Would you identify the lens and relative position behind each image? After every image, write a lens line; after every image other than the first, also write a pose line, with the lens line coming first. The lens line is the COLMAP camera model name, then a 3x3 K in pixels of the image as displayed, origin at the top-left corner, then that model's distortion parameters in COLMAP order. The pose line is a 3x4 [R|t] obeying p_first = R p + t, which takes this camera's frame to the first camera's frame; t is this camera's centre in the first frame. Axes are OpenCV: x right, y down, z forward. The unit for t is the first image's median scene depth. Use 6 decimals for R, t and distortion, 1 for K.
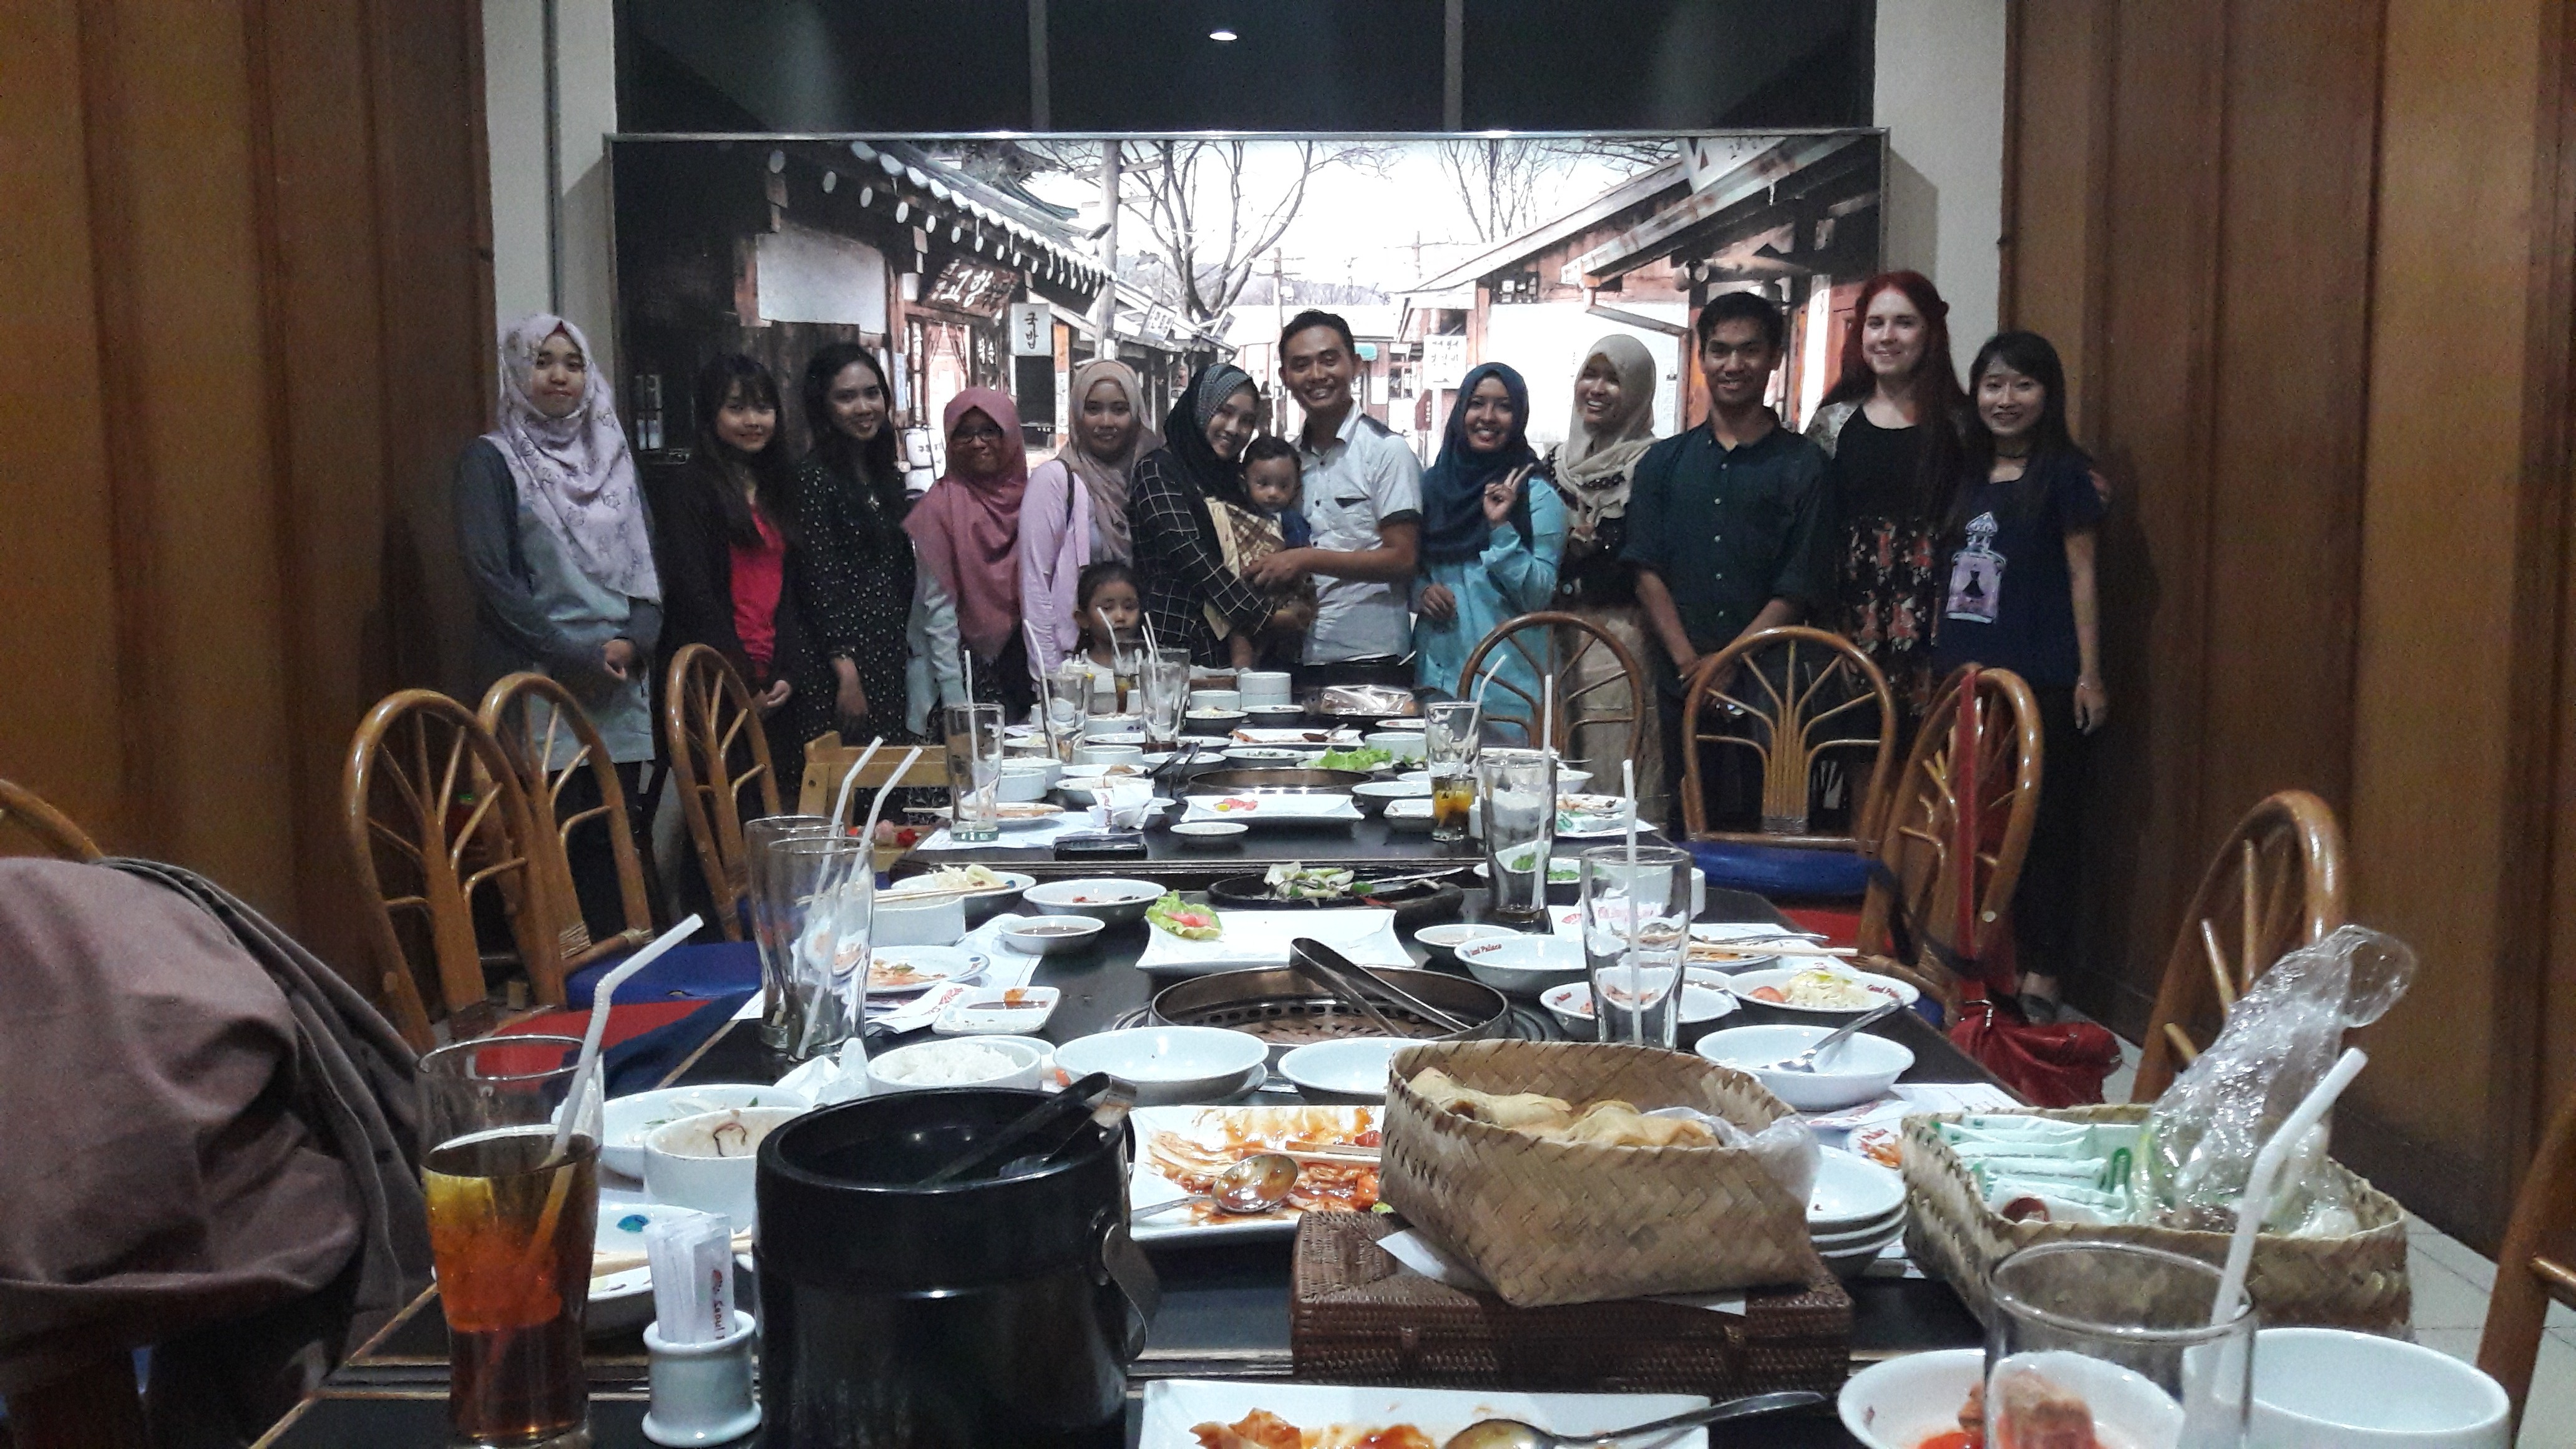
lens RADIAL K [[2193.3, 0, 1218.4], [0, 2193.3, 727.8], [0, 0, 1]] dist [0.272660, -0.731420]
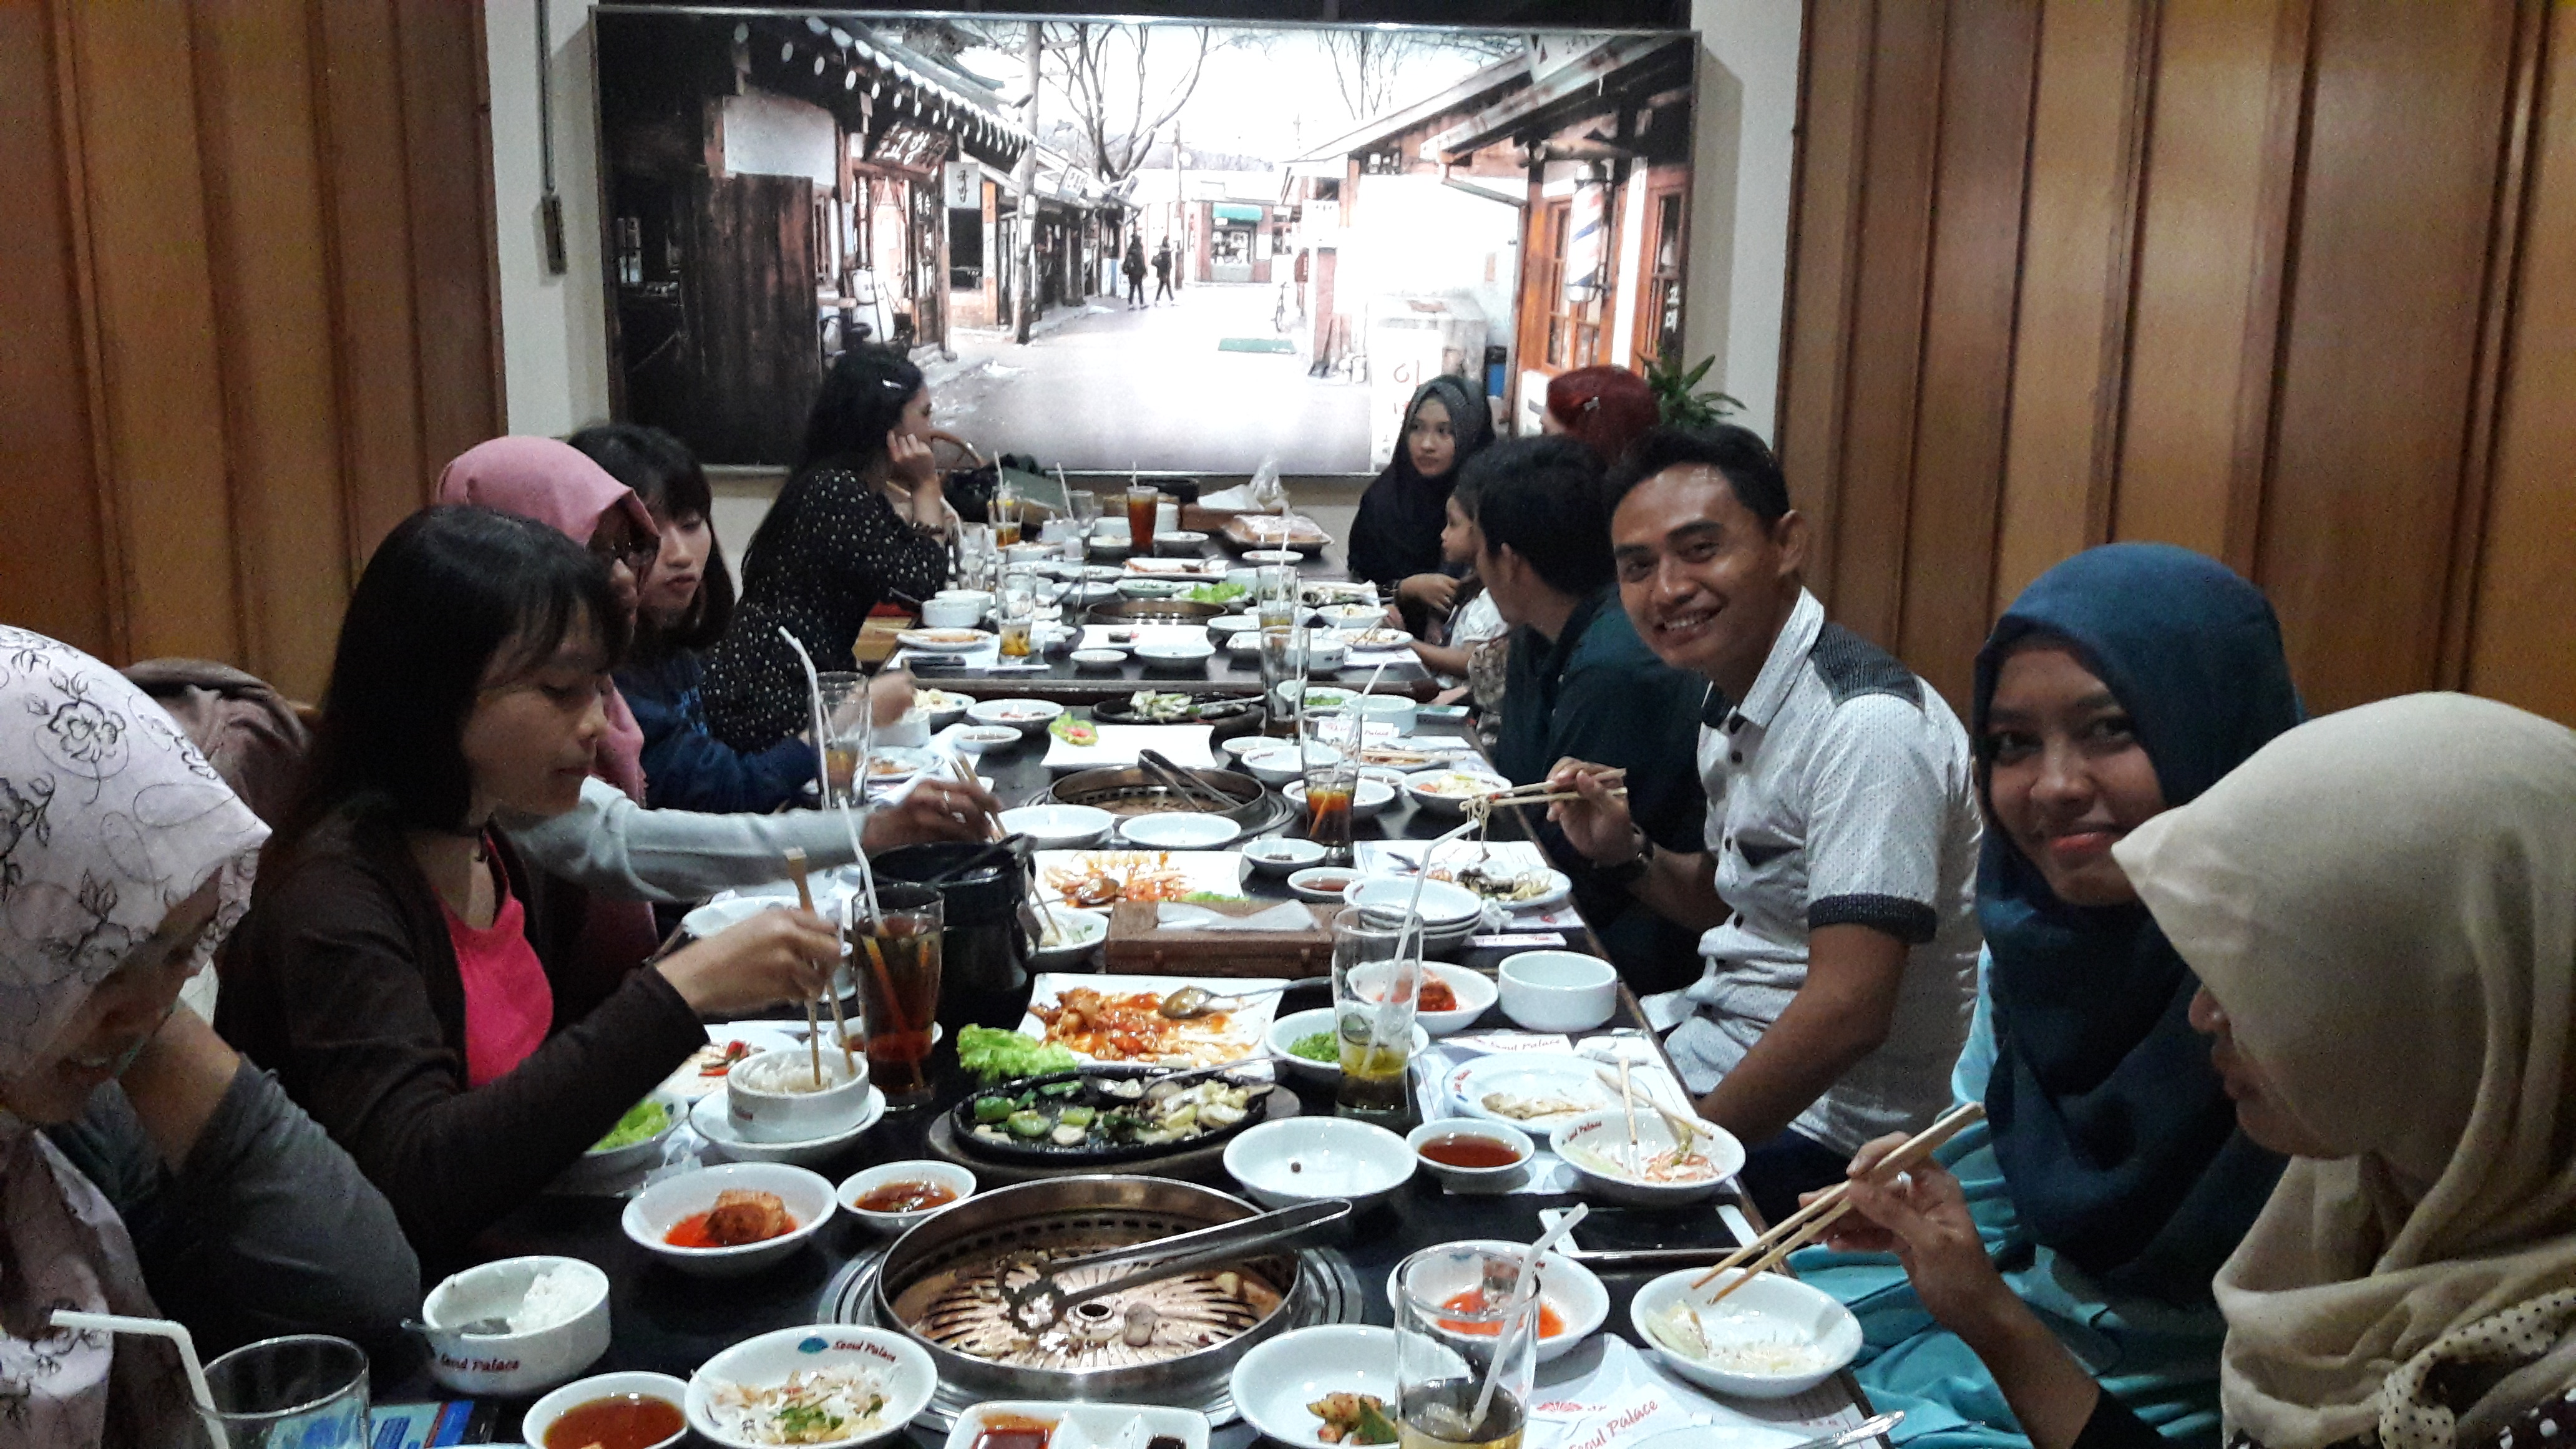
lens RADIAL K [[2193.3, 0, 1218.4], [0, 2193.3, 727.8], [0, 0, 1]] dist [0.272660, -0.731420]
pose [[0.999189, 0.016056, 0.036930, 0.010318], [-0.020093, 0.993541, 0.111678, -0.032222], [-0.034898, -0.112329, 0.993058, -0.189683]]
